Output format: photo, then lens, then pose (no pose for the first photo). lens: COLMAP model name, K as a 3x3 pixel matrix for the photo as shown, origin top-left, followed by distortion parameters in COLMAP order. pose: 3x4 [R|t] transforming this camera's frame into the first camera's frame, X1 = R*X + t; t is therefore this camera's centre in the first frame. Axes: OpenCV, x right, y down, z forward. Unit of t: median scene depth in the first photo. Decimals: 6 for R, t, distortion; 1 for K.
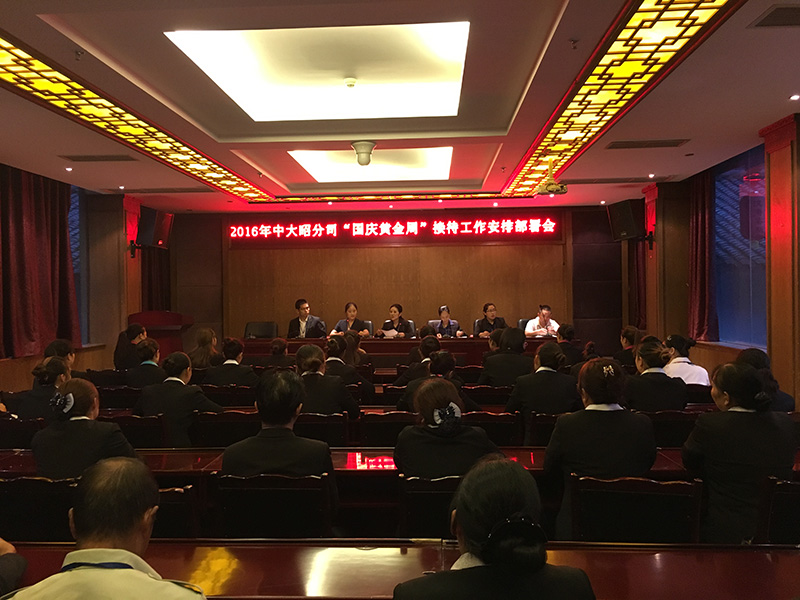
lens RADIAL K [[674.6, 0, 398.3], [0, 674.6, 298.6], [0, 0, 1]] dist [0.010013, 0.001570]
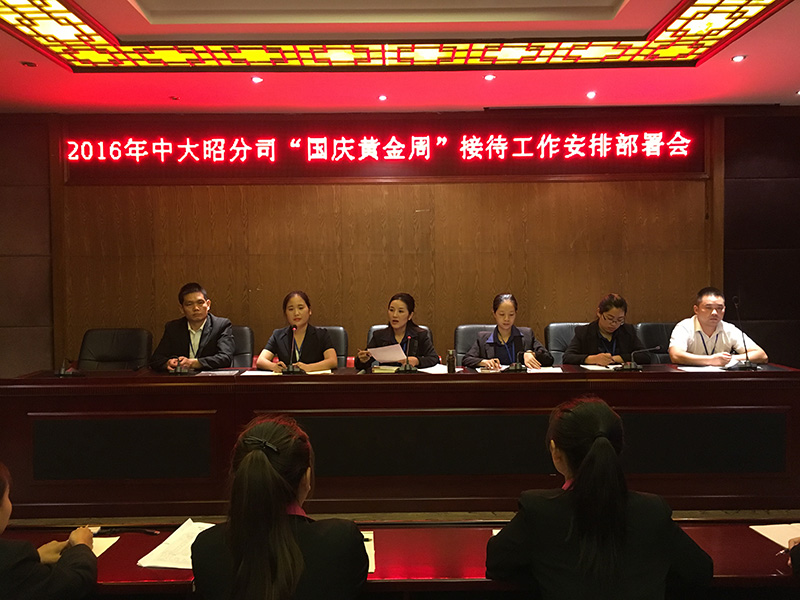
lens RADIAL K [[674.6, 0, 404.4], [0, 674.6, 300.7], [0, 0, 1]] dist [0.010013, 0.001570]
pose [[0.998223, 0.000496, 0.059584, -0.023302], [-0.001711, 0.999791, 0.020353, 0.004225], [-0.059561, -0.020419, 0.998016, 0.473782]]
